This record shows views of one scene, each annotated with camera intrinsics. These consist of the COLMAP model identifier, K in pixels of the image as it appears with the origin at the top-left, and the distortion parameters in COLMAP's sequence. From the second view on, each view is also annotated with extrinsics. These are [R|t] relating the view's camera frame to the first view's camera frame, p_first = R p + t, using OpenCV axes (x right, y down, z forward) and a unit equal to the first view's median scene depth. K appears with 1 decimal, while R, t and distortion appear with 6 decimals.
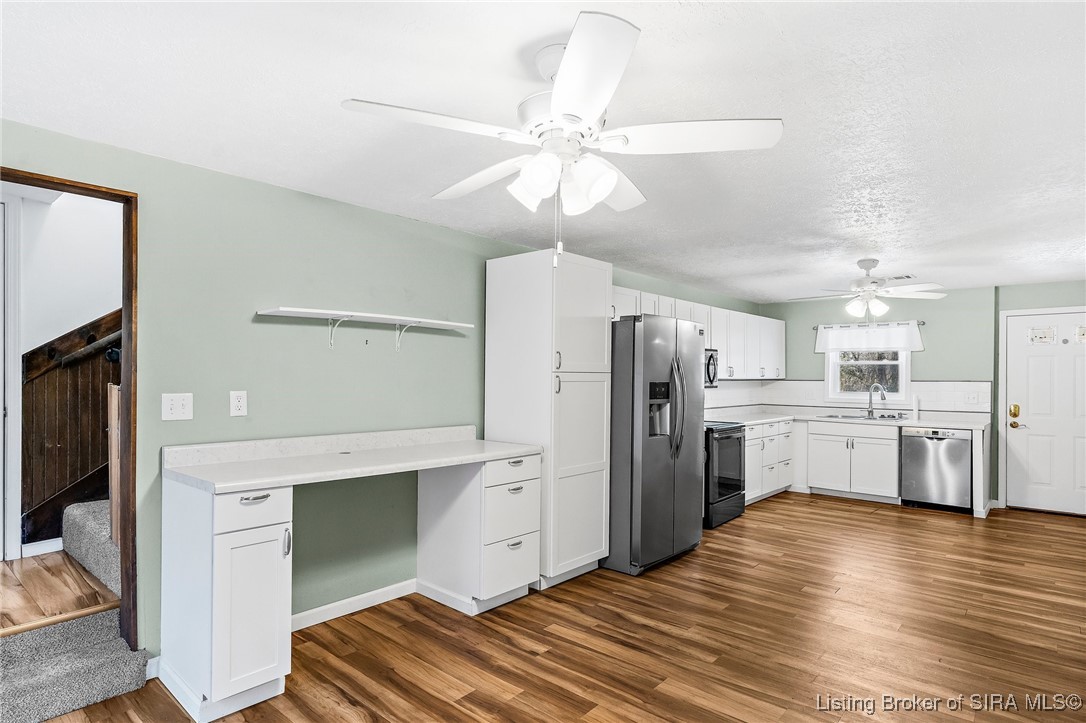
lens RADIAL K [[580.5, 0, 524.3], [0, 580.5, 382.5], [0, 0, 1]] dist [-0.007061, 0.000504]
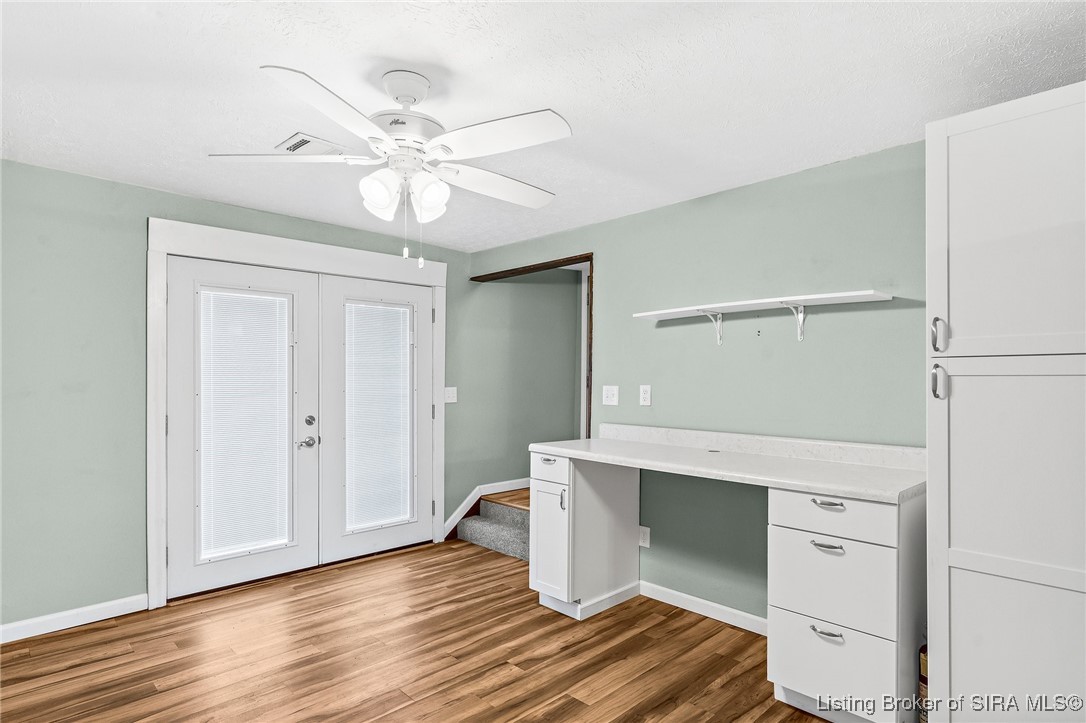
lens RADIAL K [[580.5, 0, 547.6], [0, 580.5, 371.9], [0, 0, 1]] dist [-0.007061, 0.000504]
pose [[-0.065064, -0.015300, -0.997764, 0.693464], [-0.004573, 0.999877, -0.015034, 0.004880], [0.997871, 0.003585, -0.065126, 0.799660]]
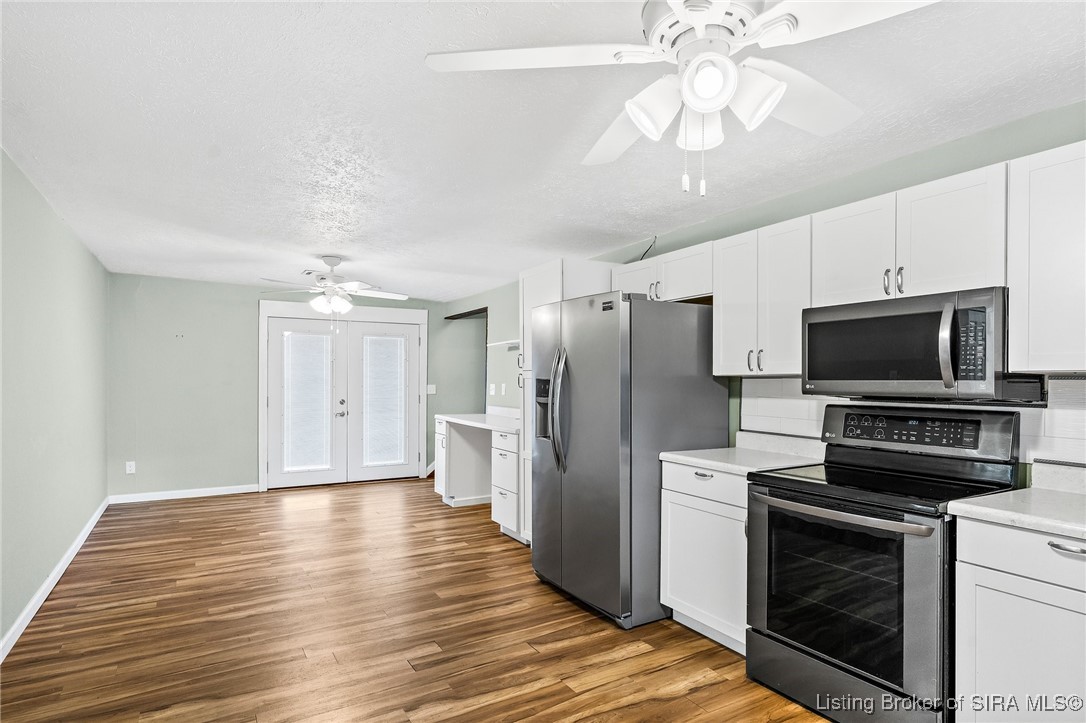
lens RADIAL K [[580.5, 0, 537.8], [0, 580.5, 368.8], [0, 0, 1]] dist [-0.007061, 0.000504]
pose [[-0.302406, -0.032629, -0.952620, 1.423042], [-0.017373, 0.999437, -0.028718, 0.017205], [0.953021, 0.007866, -0.302803, 1.634967]]
